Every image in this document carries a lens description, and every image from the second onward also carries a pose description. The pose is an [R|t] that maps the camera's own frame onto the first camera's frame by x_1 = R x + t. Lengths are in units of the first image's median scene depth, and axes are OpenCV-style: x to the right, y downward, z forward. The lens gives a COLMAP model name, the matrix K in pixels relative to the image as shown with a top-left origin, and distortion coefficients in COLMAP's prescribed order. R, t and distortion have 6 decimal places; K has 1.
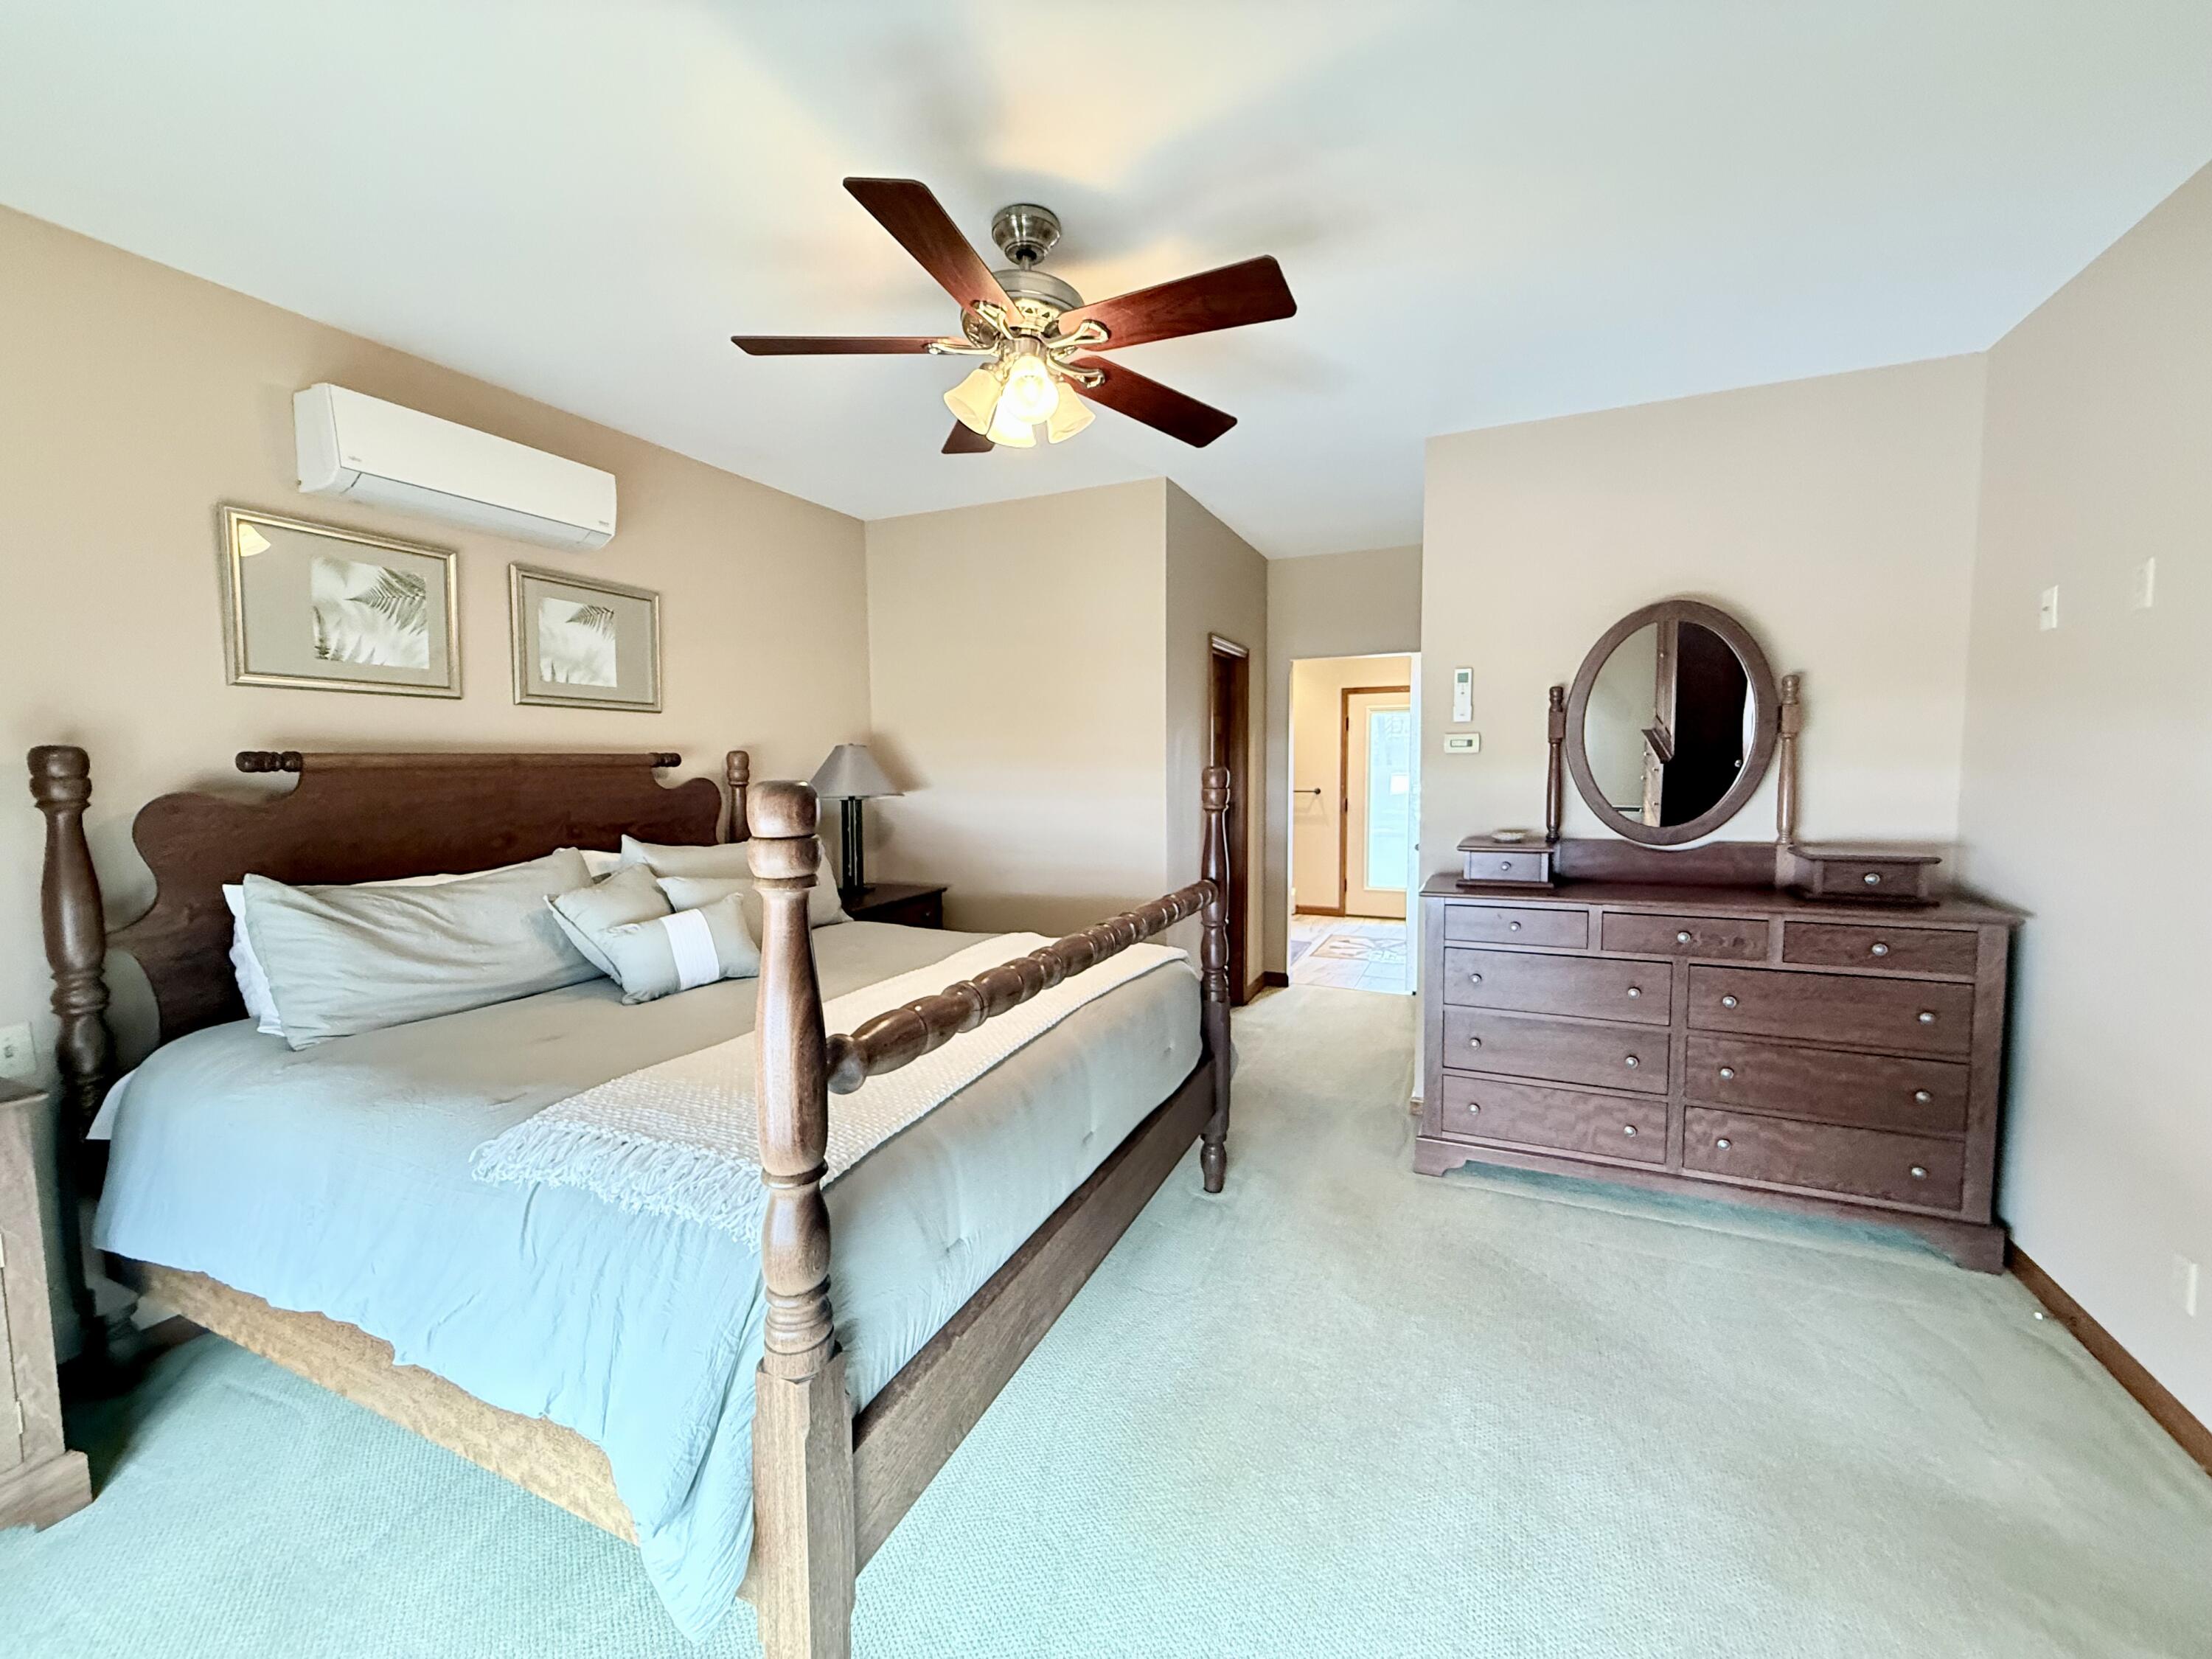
lens RADIAL K [[886.8, 0, 1101.8], [0, 886.8, 827.9], [0, 0, 1]] dist [0.001854, -0.000256]
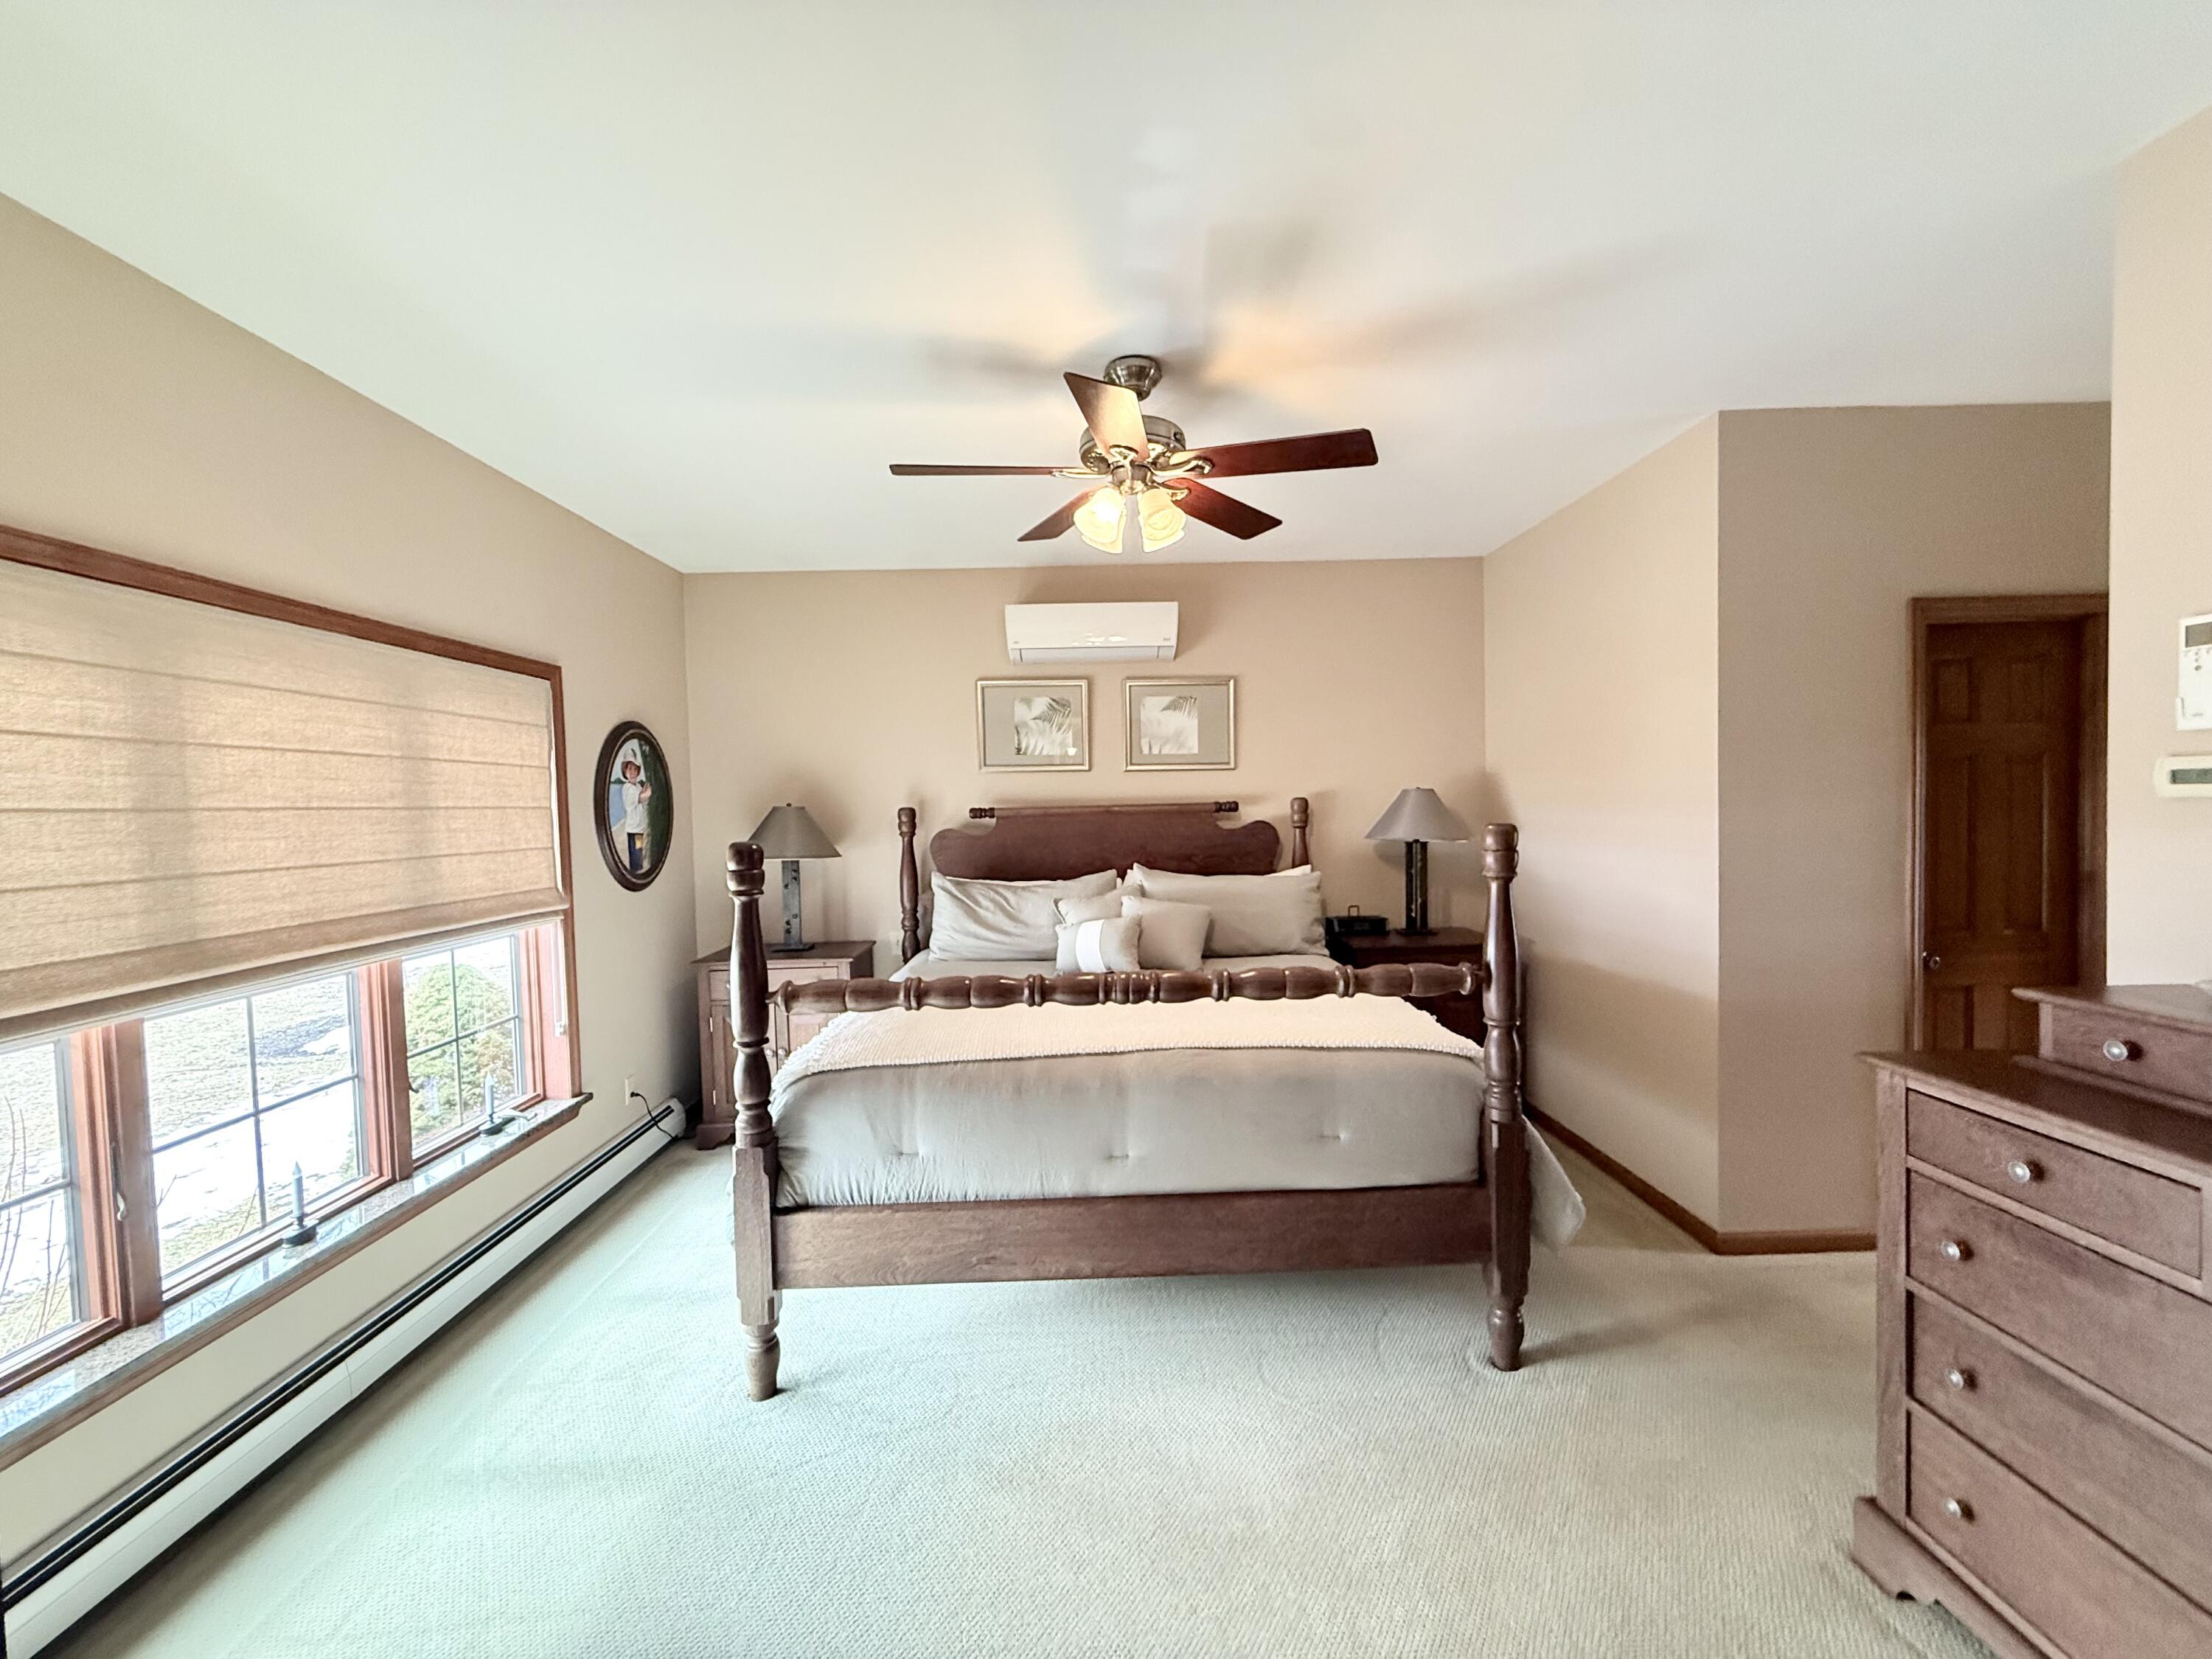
lens RADIAL K [[886.8, 0, 1102.2], [0, 886.8, 827.7], [0, 0, 1]] dist [0.001854, -0.000256]
pose [[0.422474, 0.022503, -0.906096, 0.725014], [-0.048530, 0.998819, 0.002179, -0.049425], [0.905075, 0.043052, 0.423068, 0.359904]]
